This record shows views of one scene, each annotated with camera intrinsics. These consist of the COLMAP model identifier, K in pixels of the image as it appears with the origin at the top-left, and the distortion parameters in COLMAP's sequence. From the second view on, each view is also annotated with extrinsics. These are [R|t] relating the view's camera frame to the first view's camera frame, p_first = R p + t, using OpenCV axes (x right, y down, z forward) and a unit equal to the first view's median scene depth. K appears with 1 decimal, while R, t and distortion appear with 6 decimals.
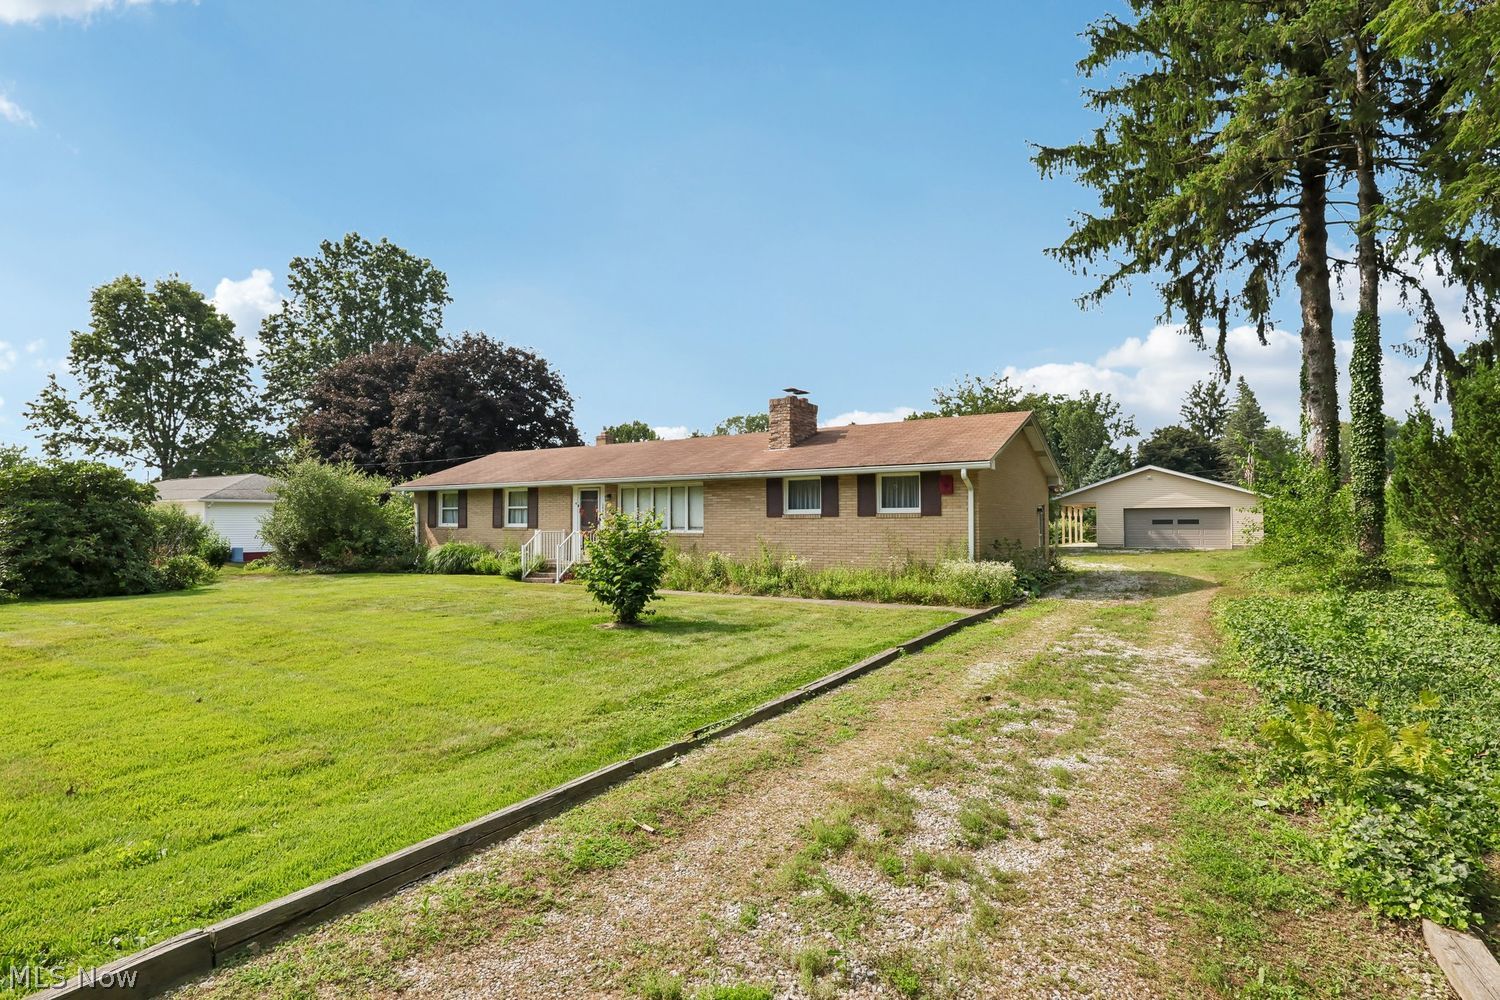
lens RADIAL K [[753.5, 0, 747.1], [0, 753.5, 529.7], [0, 0, 1]] dist [0.017054, -0.000899]
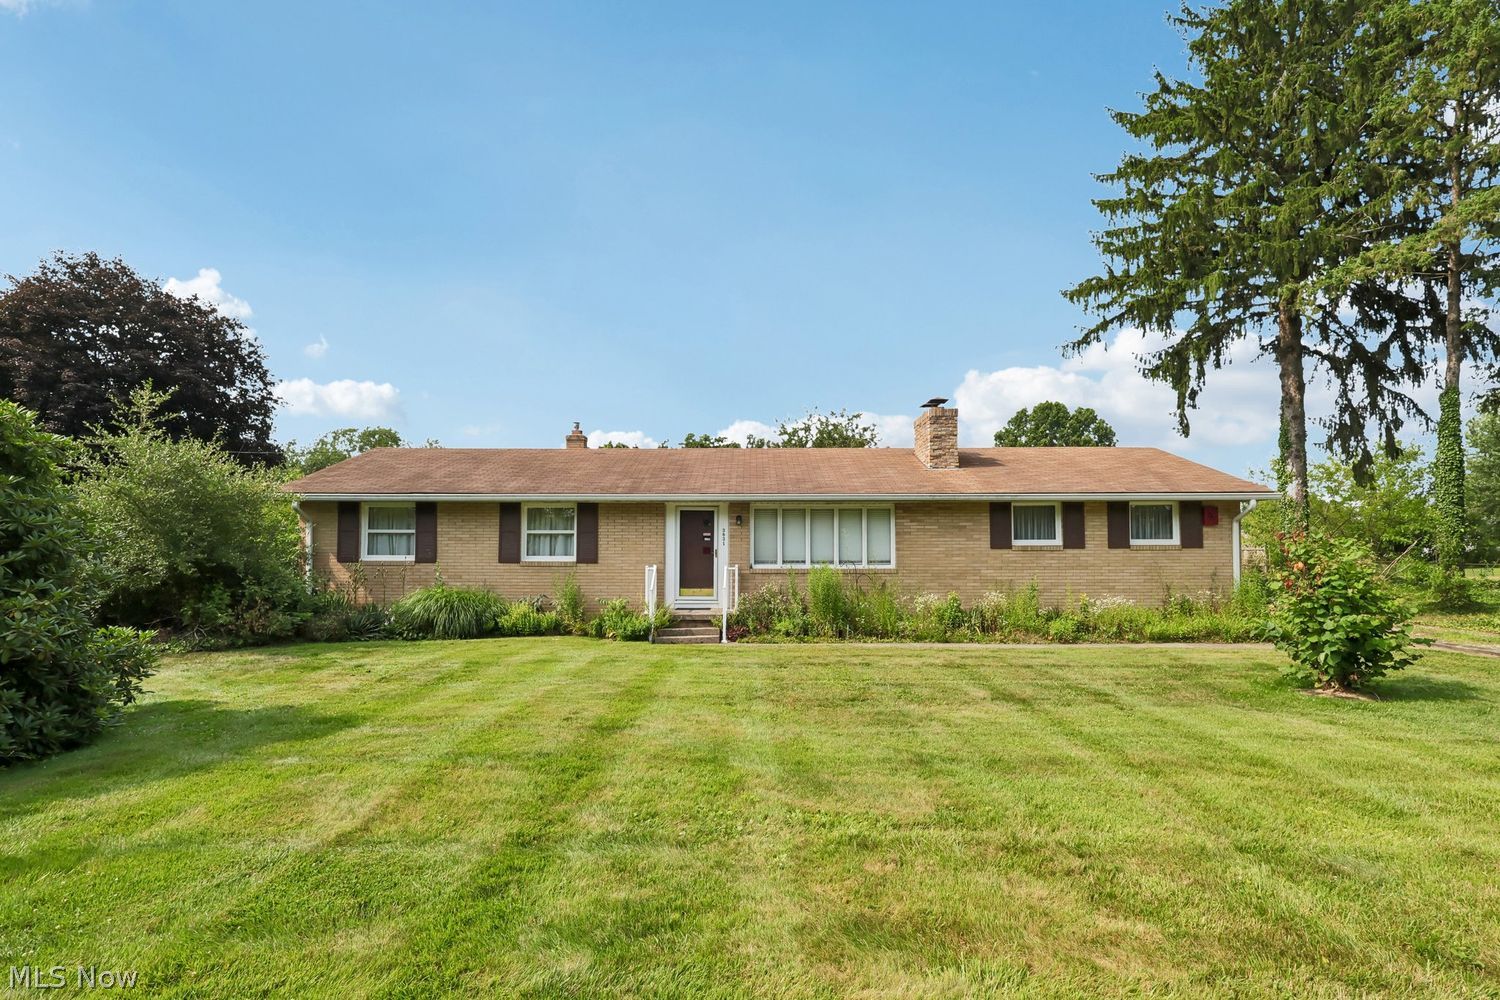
lens RADIAL K [[748.1, 0, 746.1], [0, 748.1, 565.8], [0, 0, 1]] dist [0.018111, -0.000189]
pose [[0.843481, -0.005113, 0.537134, -0.591308], [0.003601, 0.999986, 0.003863, -0.001636], [-0.537147, -0.001324, 0.843488, 0.403246]]
